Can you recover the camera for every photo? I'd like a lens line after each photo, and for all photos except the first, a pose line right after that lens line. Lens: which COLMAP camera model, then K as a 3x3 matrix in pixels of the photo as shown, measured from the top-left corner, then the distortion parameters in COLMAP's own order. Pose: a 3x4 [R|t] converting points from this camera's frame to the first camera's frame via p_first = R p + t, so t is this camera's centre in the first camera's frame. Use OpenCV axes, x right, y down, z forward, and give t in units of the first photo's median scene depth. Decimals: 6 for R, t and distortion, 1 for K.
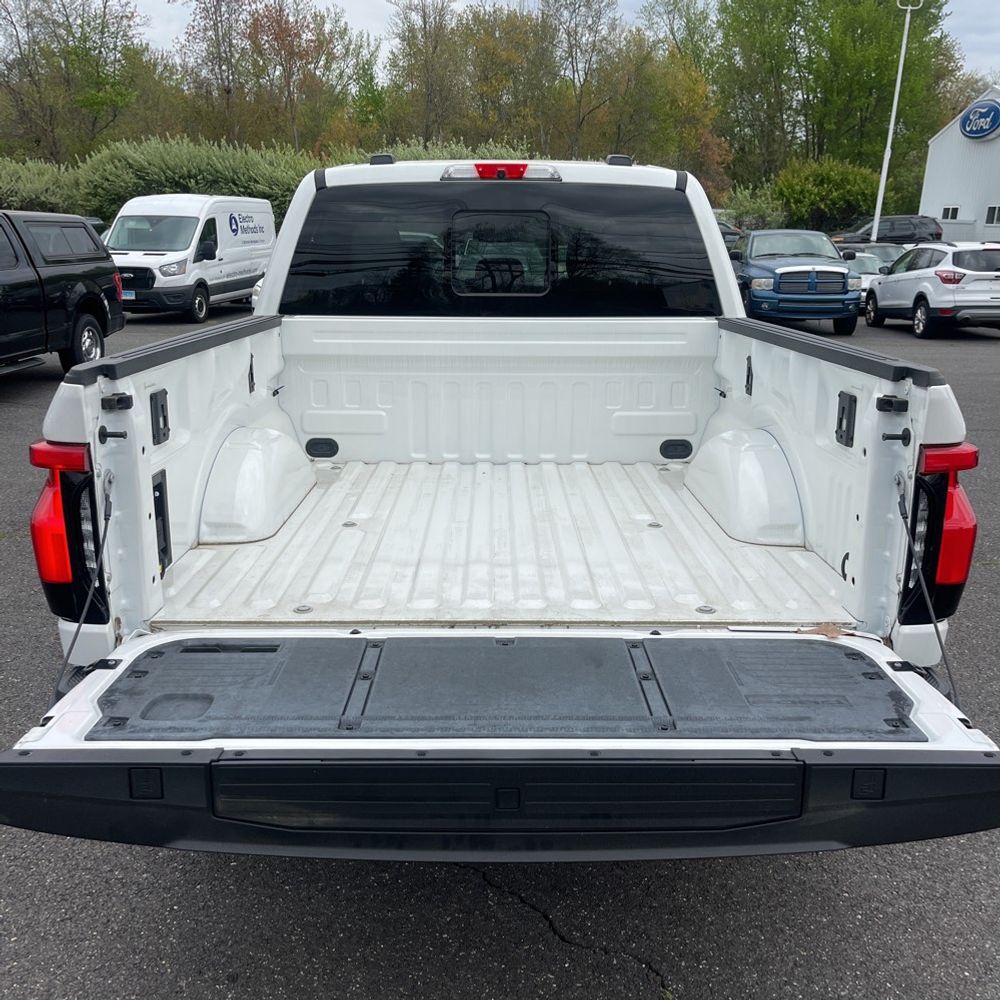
lens RADIAL K [[1015.4, 0, 504.7], [0, 1015.4, 500.6], [0, 0, 1]] dist [0.057723, -0.064291]
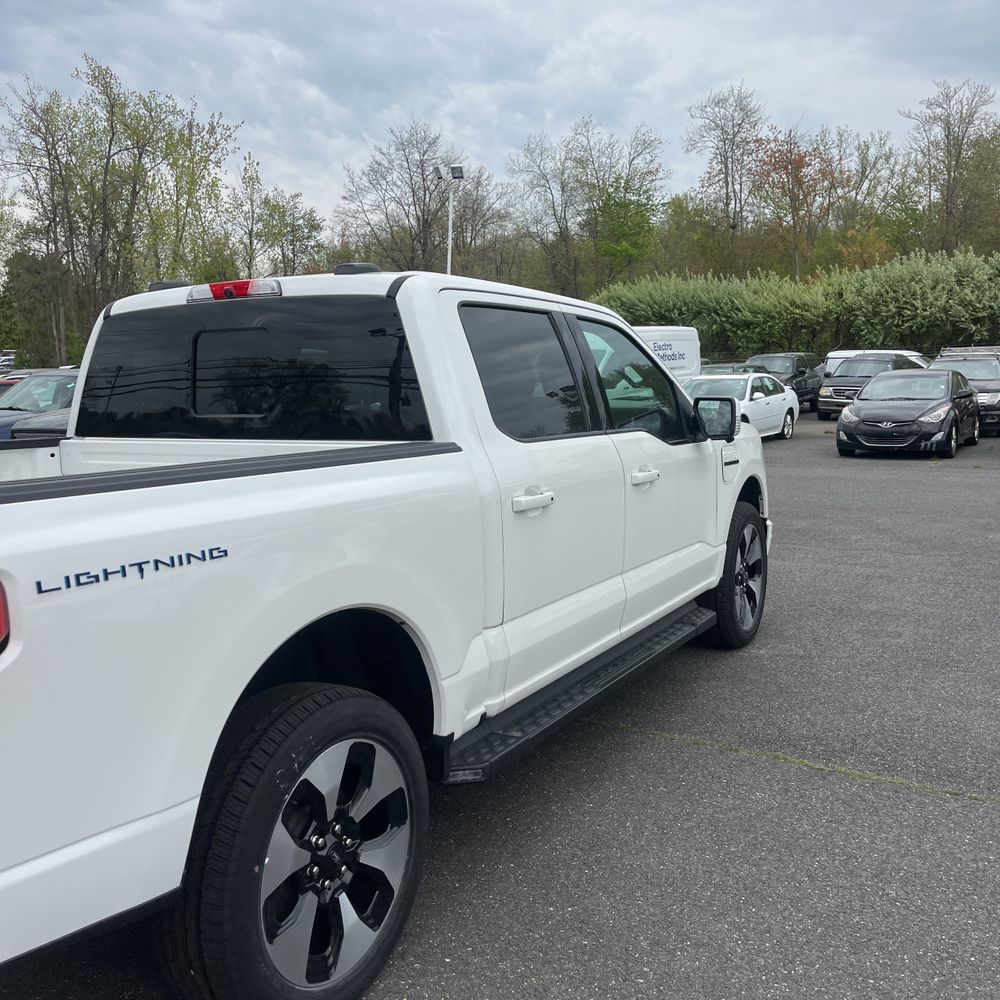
lens RADIAL K [[1008.7, 0, 497.2], [0, 1008.7, 511.9], [0, 0, 1]] dist [0.059036, -0.022671]
pose [[0.867237, 0.038020, -0.496442, 0.108073], [-0.090905, 0.992412, -0.082798, -0.009358], [0.489527, 0.116935, 0.864112, 0.050603]]
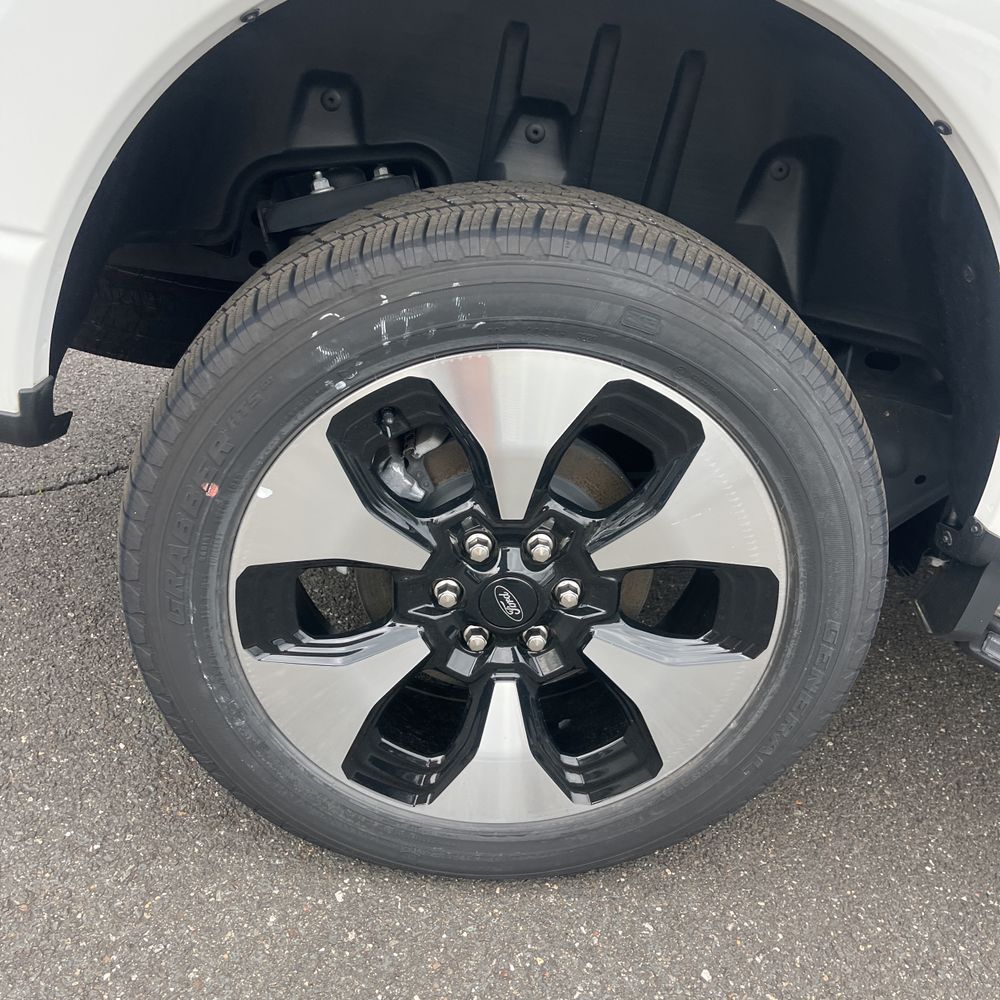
lens RADIAL K [[1015.4, 0, 504.7], [0, 1015.4, 500.6], [0, 0, 1]] dist [0.057723, -0.064291]
pose [[0.043455, 0.451502, -0.891212, 0.080272], [-0.378119, 0.833128, 0.403639, -0.003025], [0.924737, 0.319444, 0.206925, 0.129054]]
